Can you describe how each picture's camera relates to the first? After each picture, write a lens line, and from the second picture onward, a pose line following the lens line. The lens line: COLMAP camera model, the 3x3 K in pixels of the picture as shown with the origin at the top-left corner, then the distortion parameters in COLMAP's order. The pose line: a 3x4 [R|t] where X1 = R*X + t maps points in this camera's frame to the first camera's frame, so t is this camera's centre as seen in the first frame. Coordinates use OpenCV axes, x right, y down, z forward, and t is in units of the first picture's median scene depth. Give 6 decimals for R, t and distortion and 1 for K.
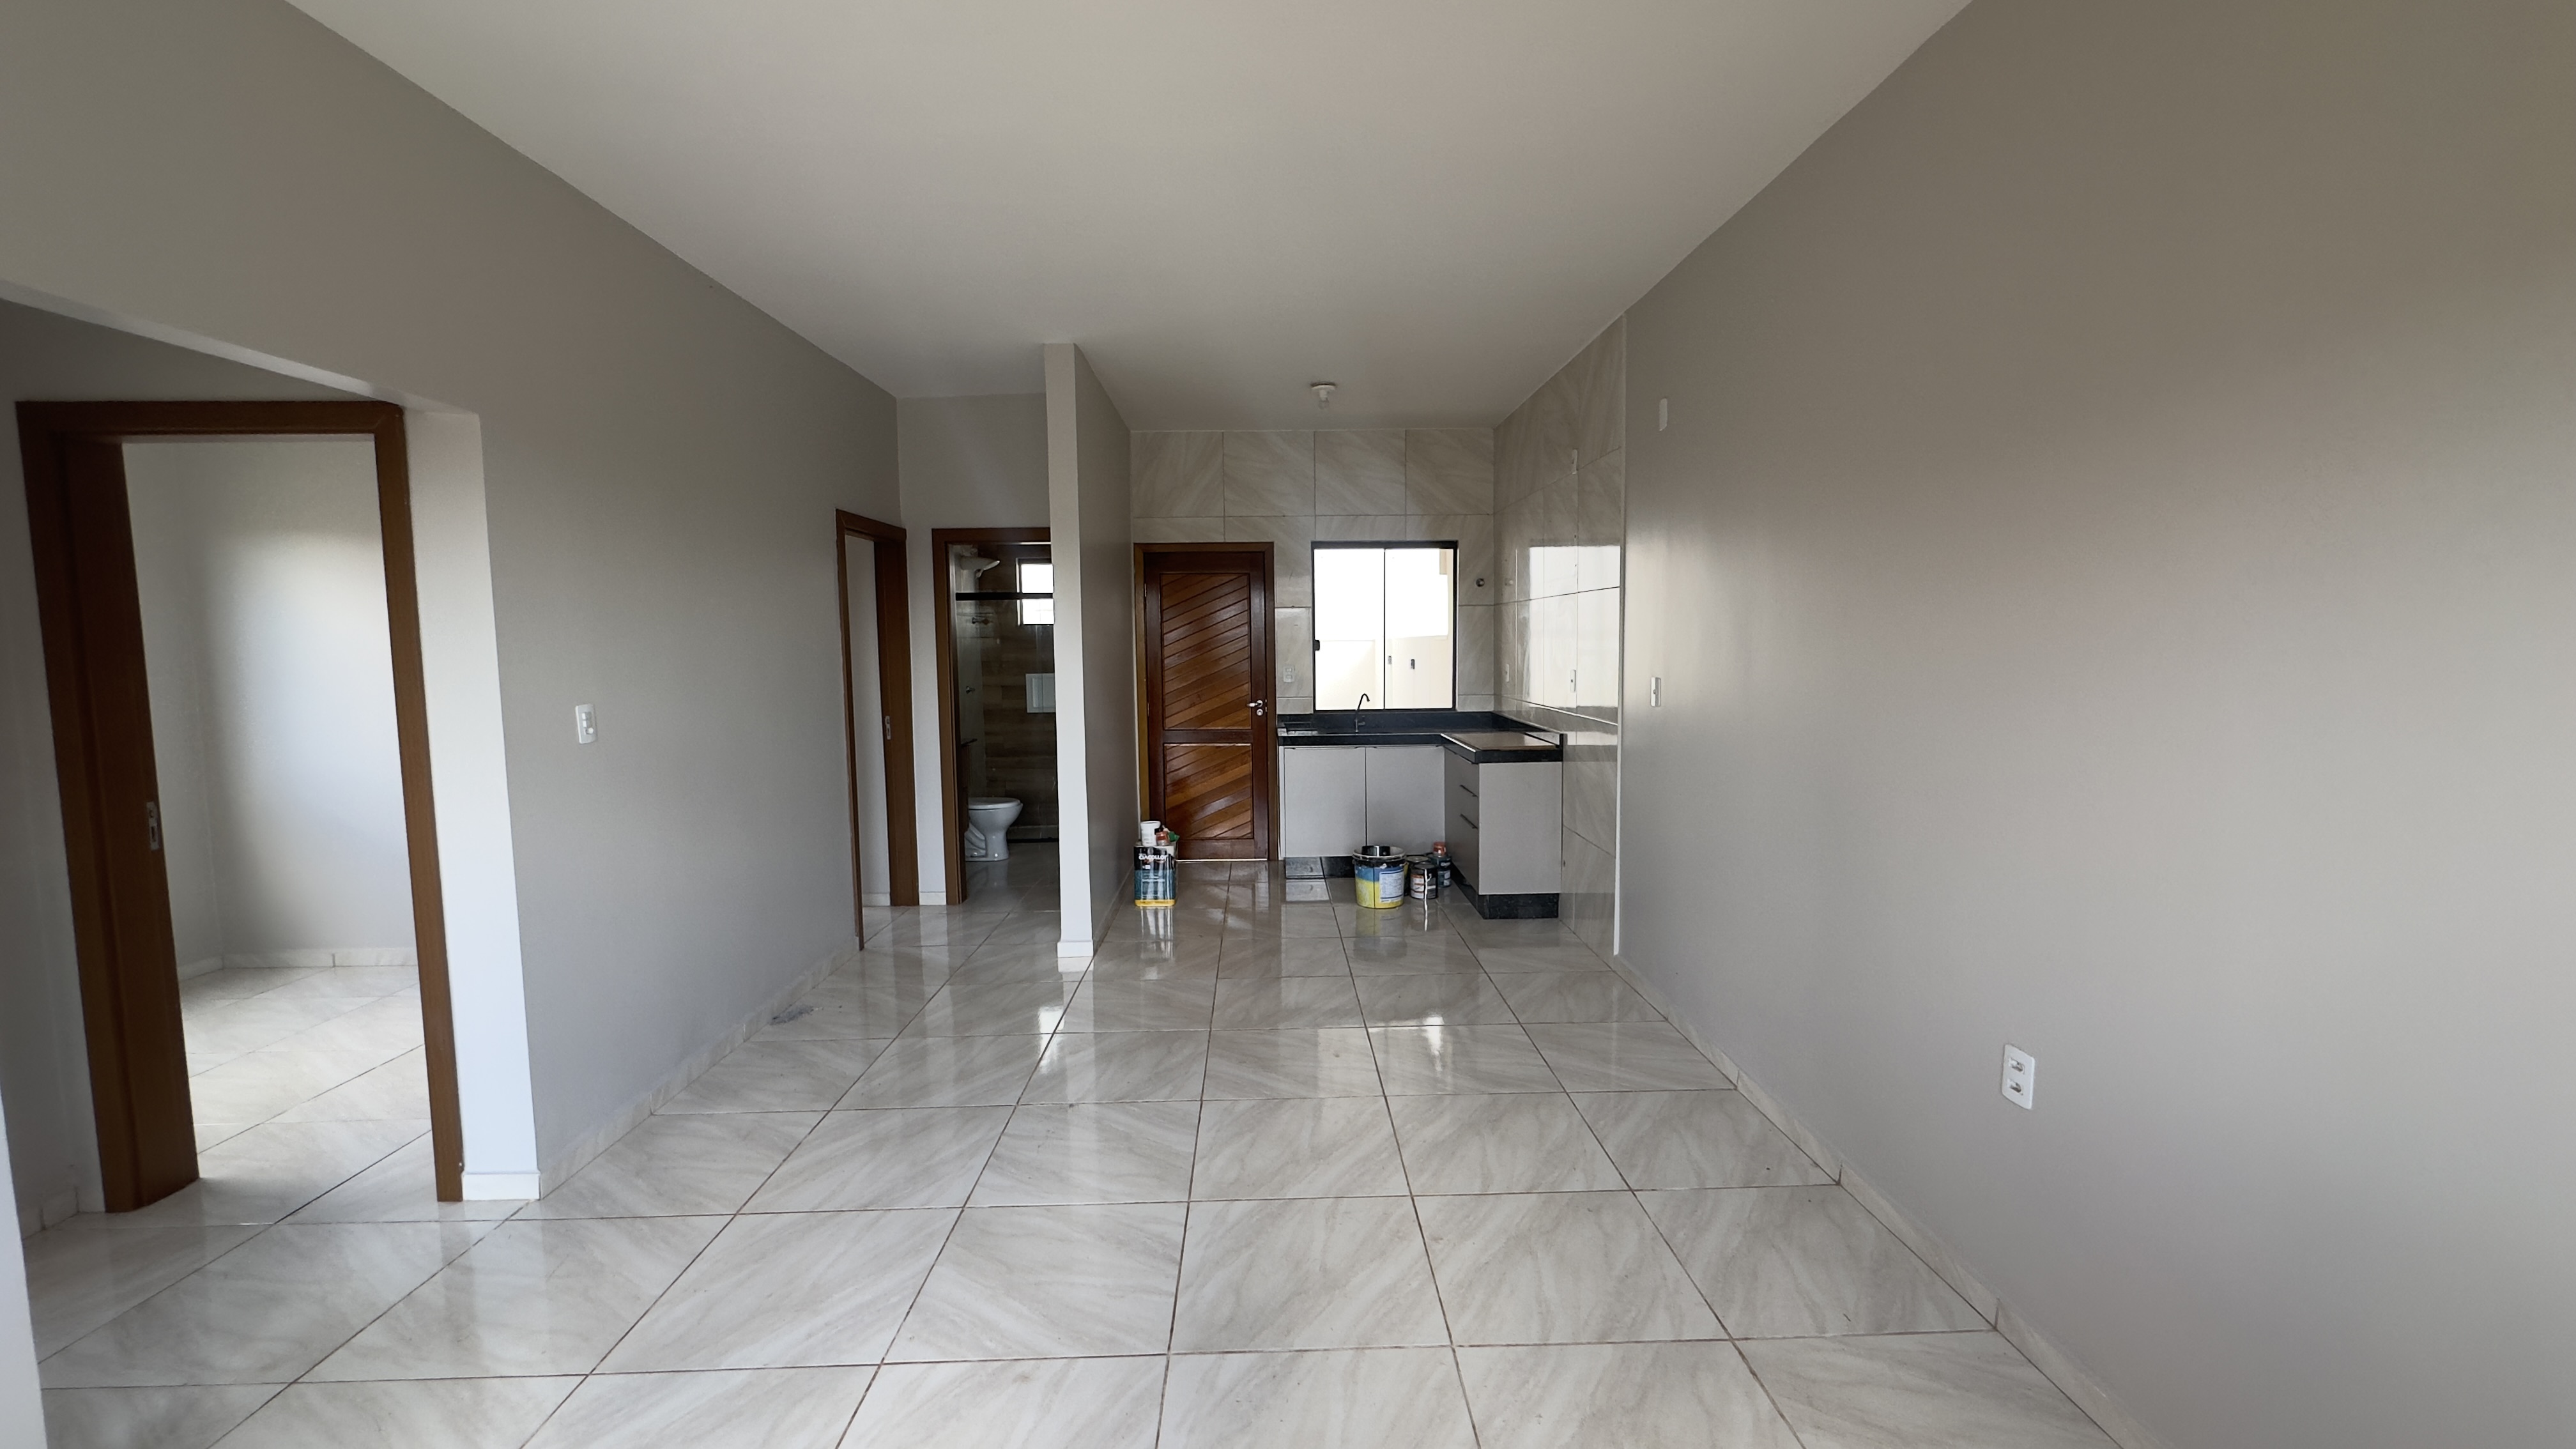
lens RADIAL K [[1033.5, 0, 1282.0], [0, 1033.5, 728.2], [0, 0, 1]] dist [0.000973, 0.000126]
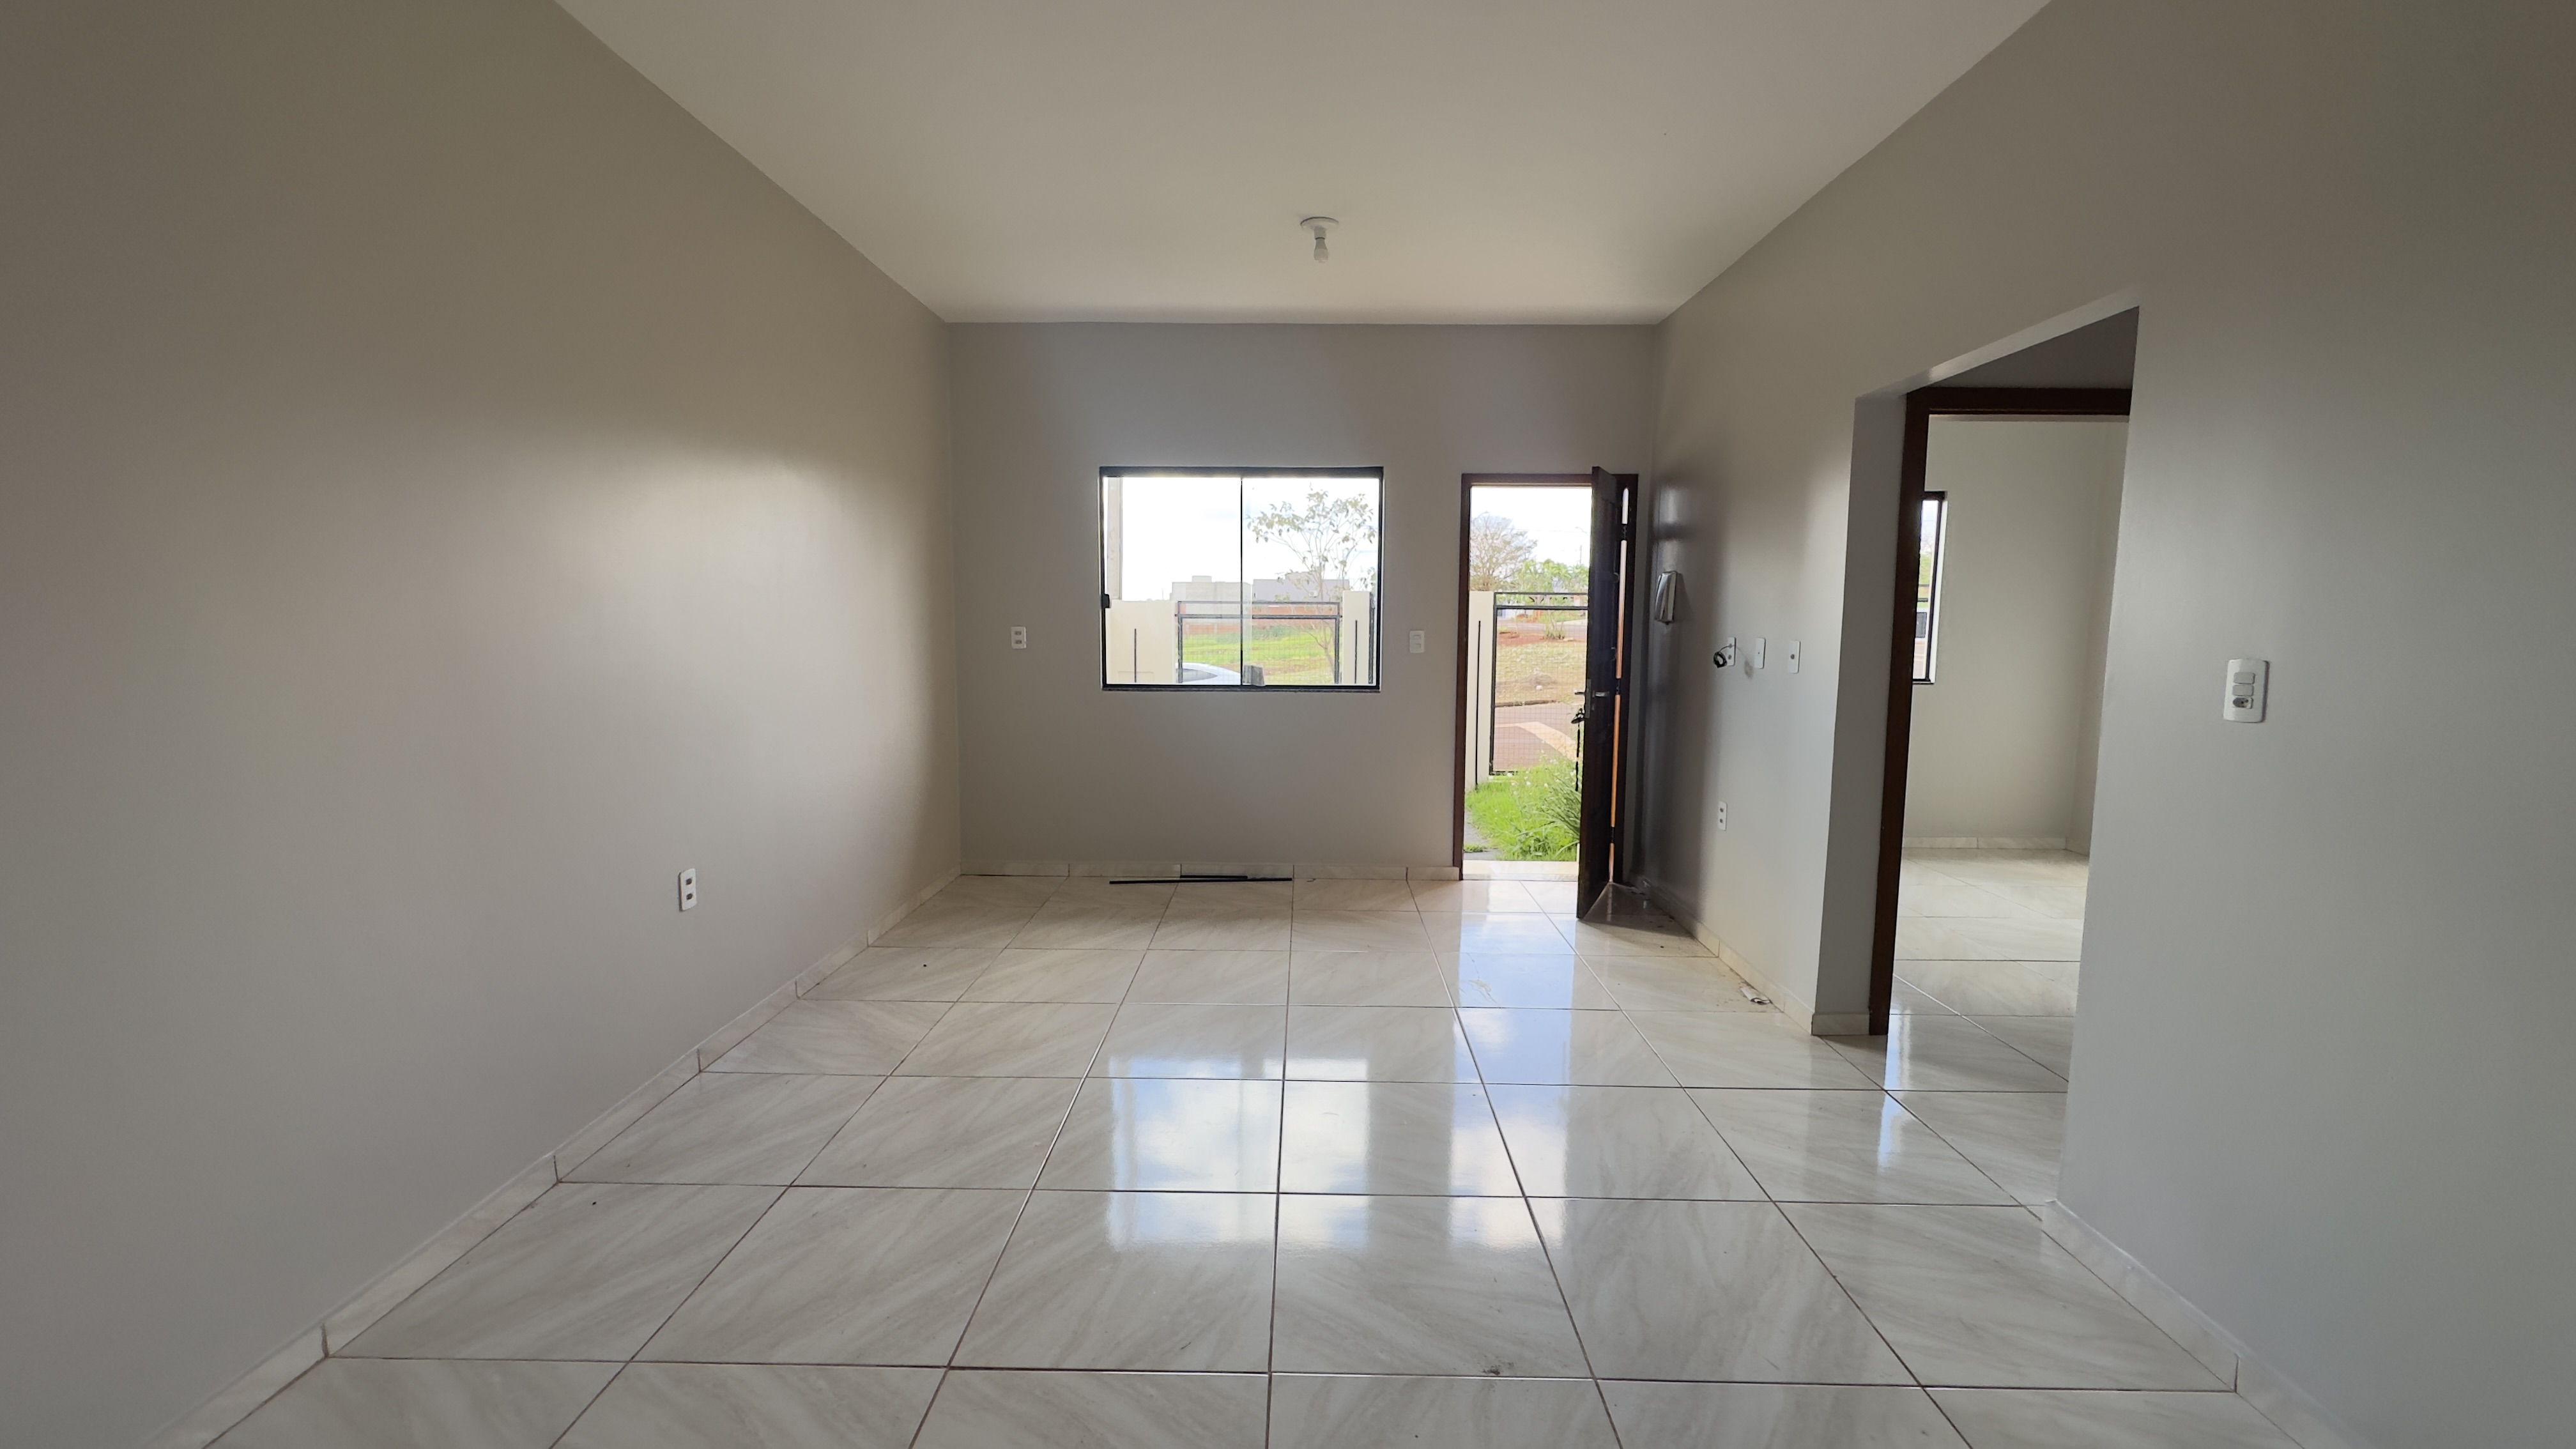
lens RADIAL K [[1033.5, 0, 1282.0], [0, 1033.5, 728.2], [0, 0, 1]] dist [0.000973, 0.000126]
pose [[-0.999175, 0.001069, 0.040603, -0.134072], [0.009022, 0.980523, 0.196197, -0.123027], [-0.039602, 0.196401, -0.979724, 1.846930]]
